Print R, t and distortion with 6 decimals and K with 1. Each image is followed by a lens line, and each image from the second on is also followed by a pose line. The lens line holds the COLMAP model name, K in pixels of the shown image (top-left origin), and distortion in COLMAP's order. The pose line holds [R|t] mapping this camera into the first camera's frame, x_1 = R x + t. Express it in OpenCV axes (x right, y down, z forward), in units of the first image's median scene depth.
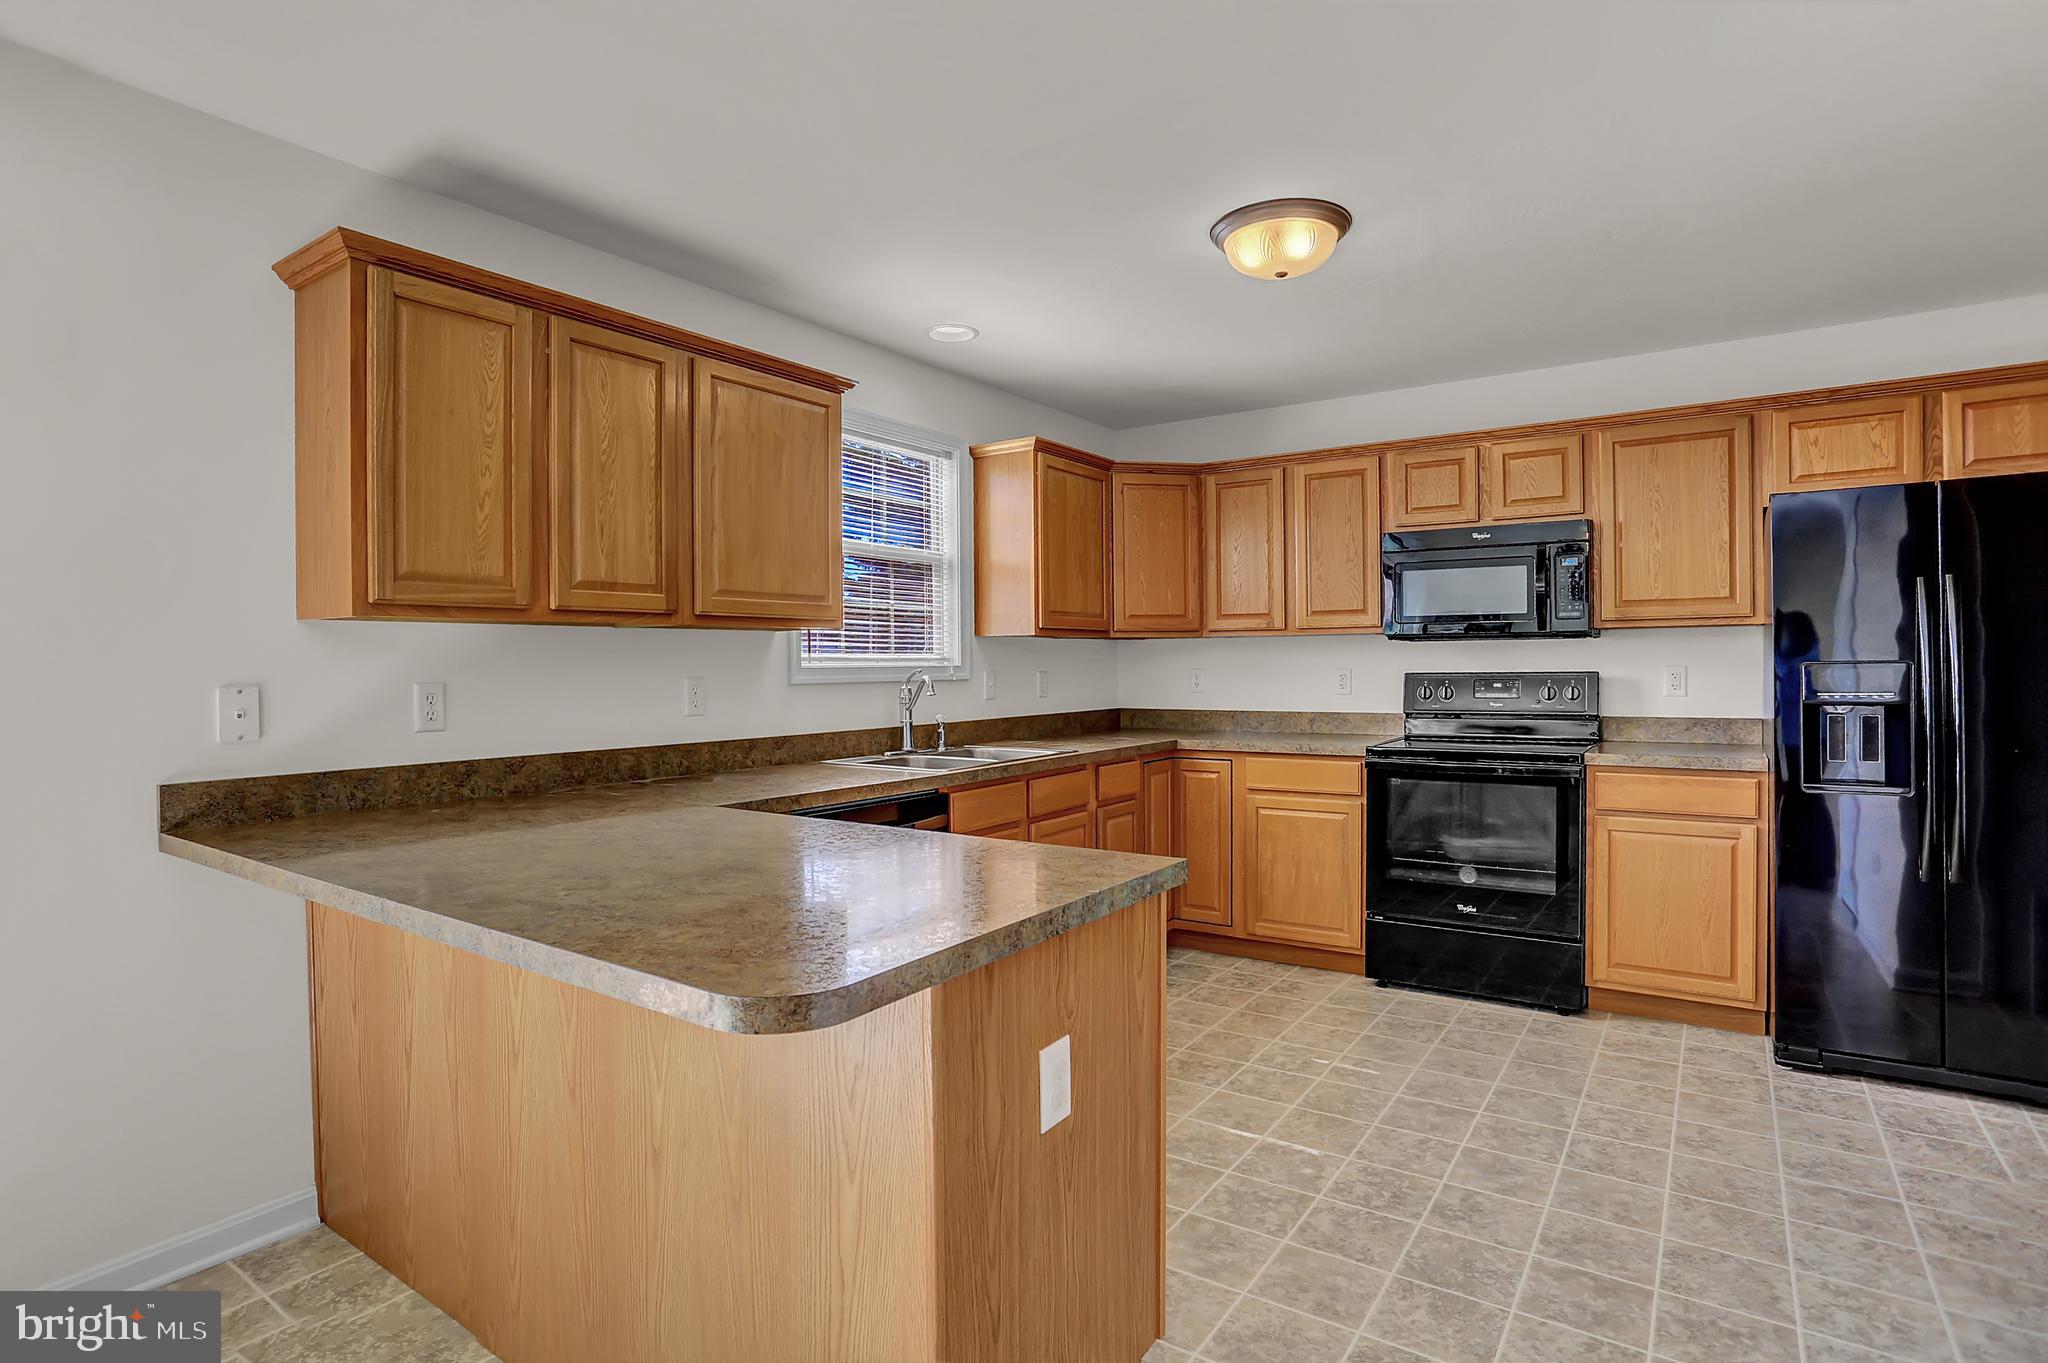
lens RADIAL K [[1044.4, 0, 1015.2], [0, 1044.4, 670.7], [0, 0, 1]] dist [-0.067562, 0.000461]
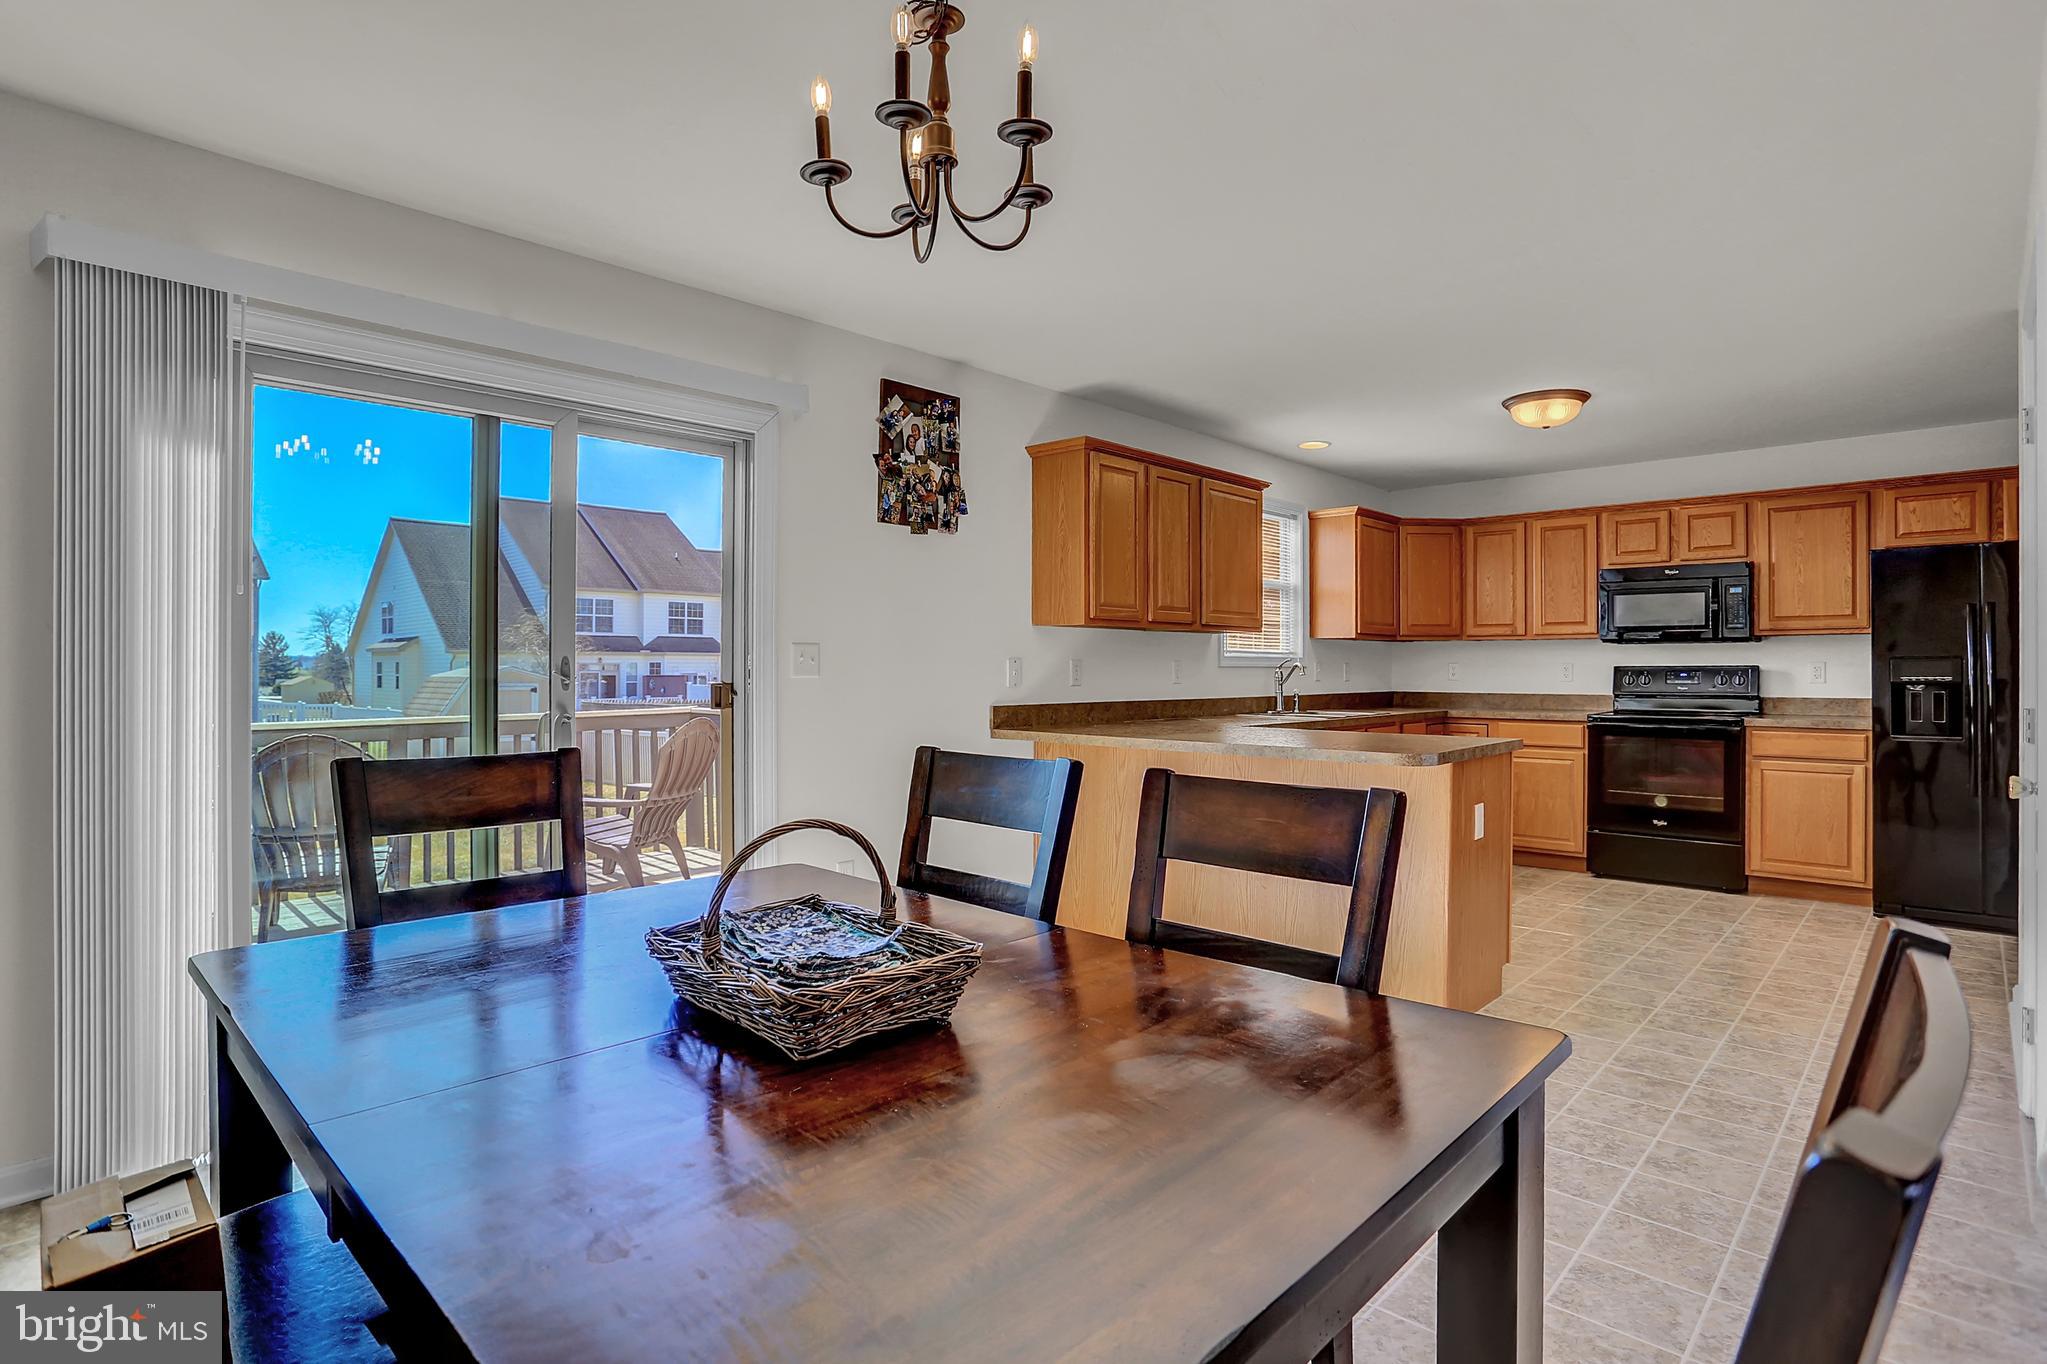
lens RADIAL K [[1060.9, 0, 1029.1], [0, 1060.9, 652.7], [0, 0, 1]] dist [-0.054020, 0.028374]
pose [[0.988090, 0.009194, -0.153601, -0.221403], [-0.012656, 0.999687, -0.021574, 0.027349], [0.153354, 0.023261, 0.987897, -0.605487]]
